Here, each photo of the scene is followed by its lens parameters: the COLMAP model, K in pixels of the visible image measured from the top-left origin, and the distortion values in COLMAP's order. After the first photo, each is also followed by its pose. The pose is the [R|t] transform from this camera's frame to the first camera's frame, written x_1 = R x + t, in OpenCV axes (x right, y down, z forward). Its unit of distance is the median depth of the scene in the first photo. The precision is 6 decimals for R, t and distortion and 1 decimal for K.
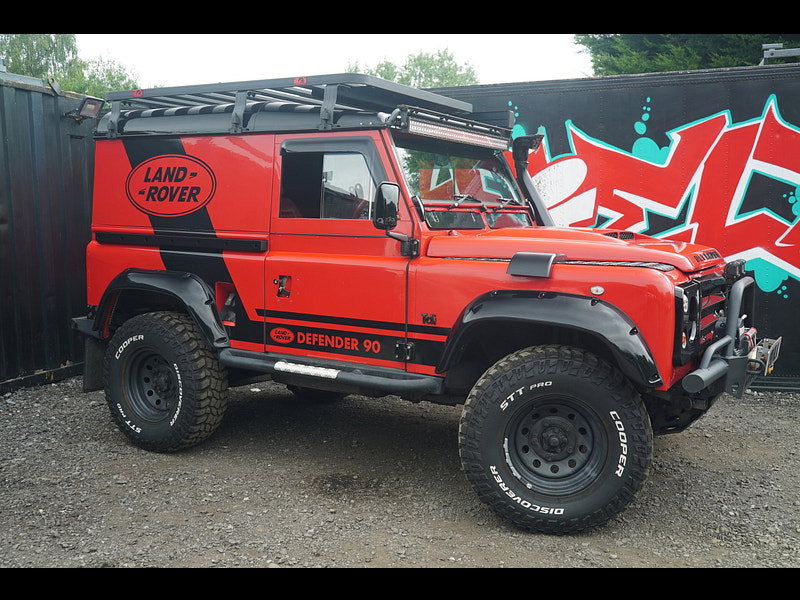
lens RADIAL K [[790.5, 0, 400.7], [0, 790.5, 302.0], [0, 0, 1]] dist [0.004534, 0.005769]
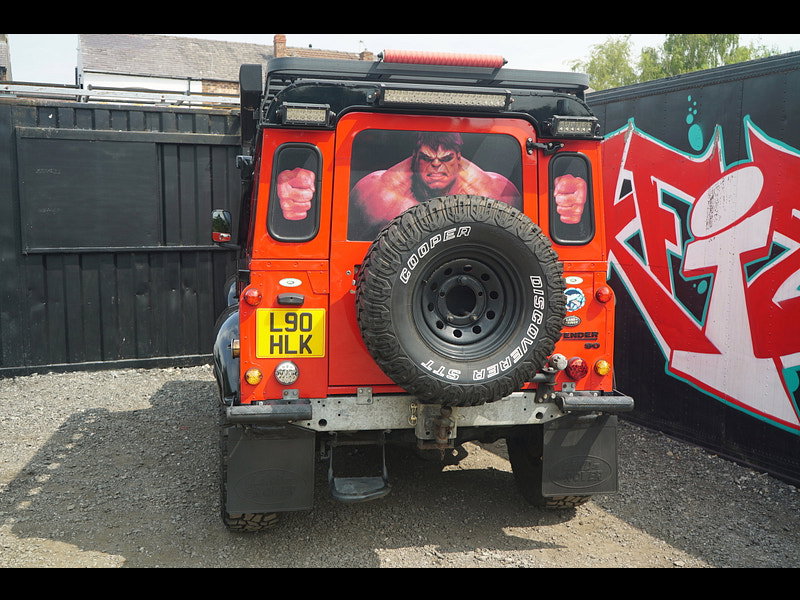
lens RADIAL K [[799.8, 0, 402.3], [0, 799.8, 302.1], [0, 0, 1]] dist [0.003512, 0.001863]
pose [[0.668397, 0.104428, -0.736437, 0.759537], [-0.095151, 0.993965, 0.054586, -0.084585], [0.737693, 0.033587, 0.674300, 0.331019]]
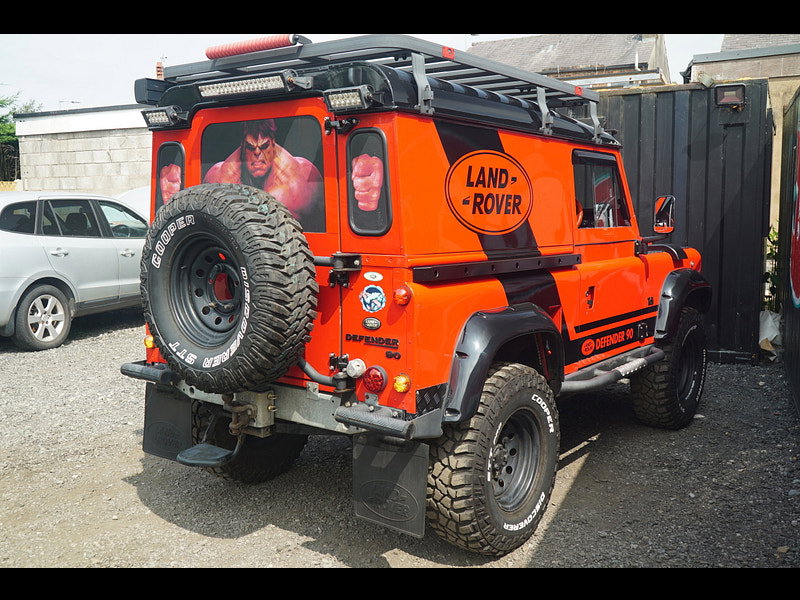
lens RADIAL K [[799.8, 0, 402.3], [0, 799.8, 302.1], [0, 0, 1]] dist [0.003512, 0.001863]
pose [[-0.109517, 0.143671, -0.983547, 0.949882], [-0.086825, 0.984334, 0.153453, -0.160301], [0.990186, 0.102202, -0.095327, 1.042493]]
